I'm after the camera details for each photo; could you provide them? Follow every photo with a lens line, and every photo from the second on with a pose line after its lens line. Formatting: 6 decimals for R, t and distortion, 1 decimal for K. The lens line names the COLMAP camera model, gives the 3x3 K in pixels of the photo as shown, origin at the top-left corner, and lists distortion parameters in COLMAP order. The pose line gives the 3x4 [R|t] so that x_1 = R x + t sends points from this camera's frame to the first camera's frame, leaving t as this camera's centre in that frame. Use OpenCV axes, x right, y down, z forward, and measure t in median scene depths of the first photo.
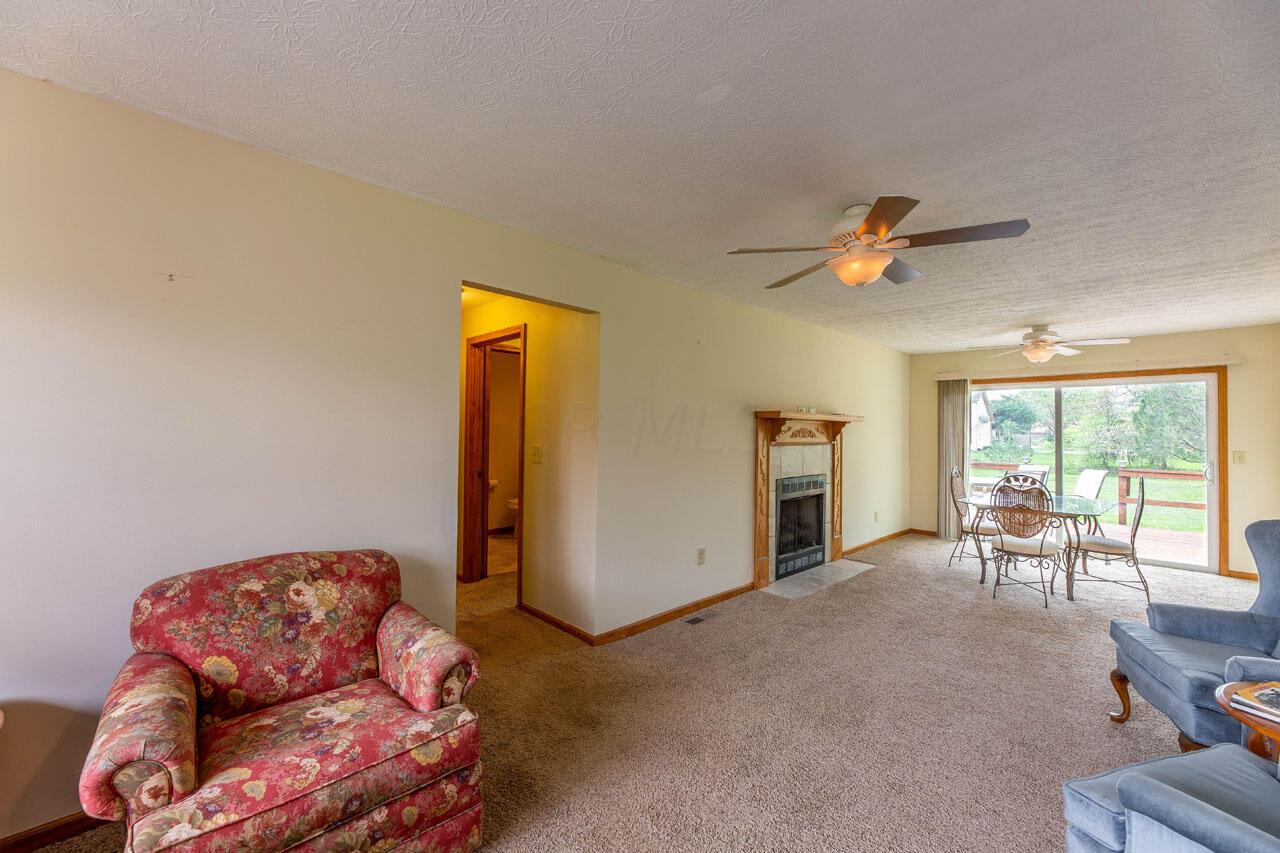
lens RADIAL K [[525.2, 0, 637.4], [0, 525.2, 423.3], [0, 0, 1]] dist [0.003038, 0.000853]
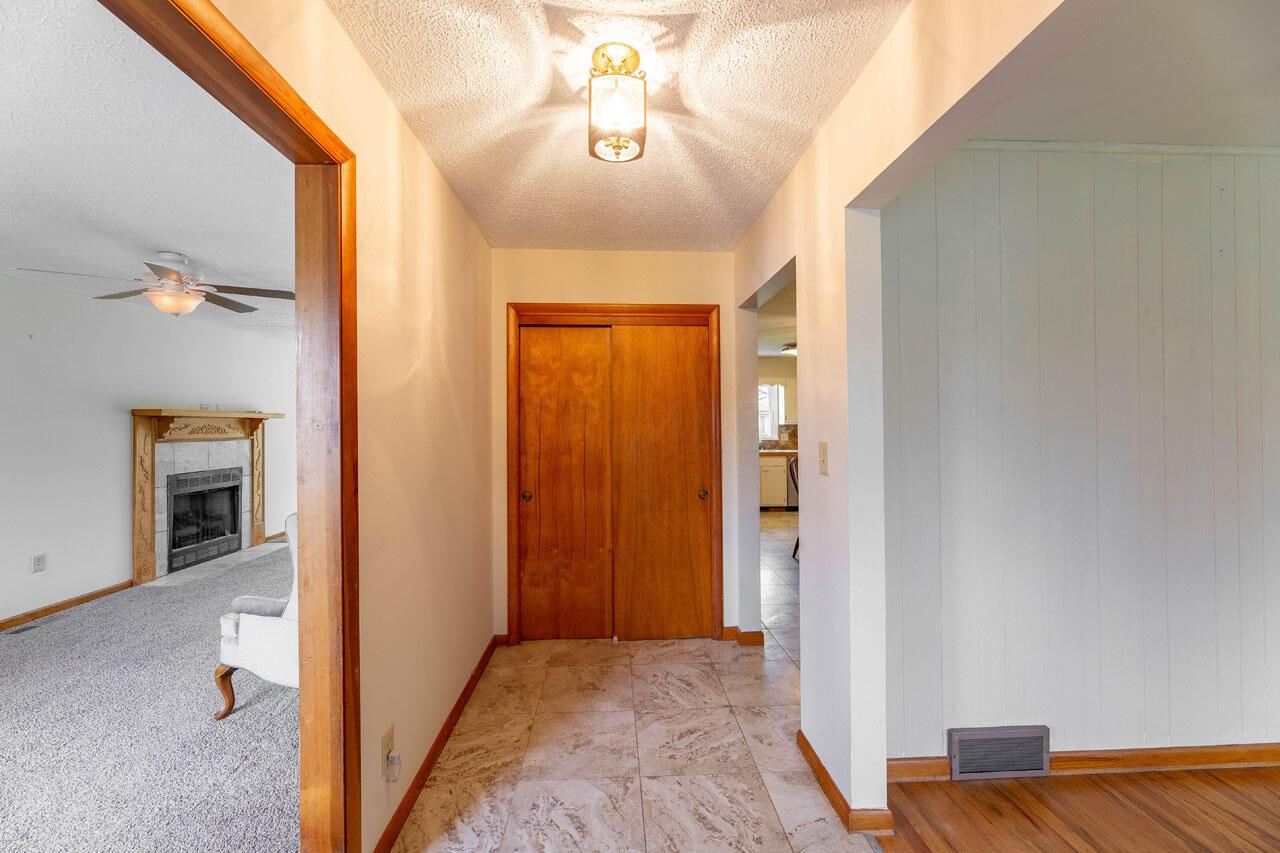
lens RADIAL K [[525.2, 0, 640.3], [0, 525.2, 422.8], [0, 0, 1]] dist [0.003038, 0.000853]
pose [[0.666971, -0.015431, 0.744924, 0.115746], [0.006617, 0.999869, 0.014787, -0.005022], [-0.745055, -0.004933, 0.666985, -0.369469]]
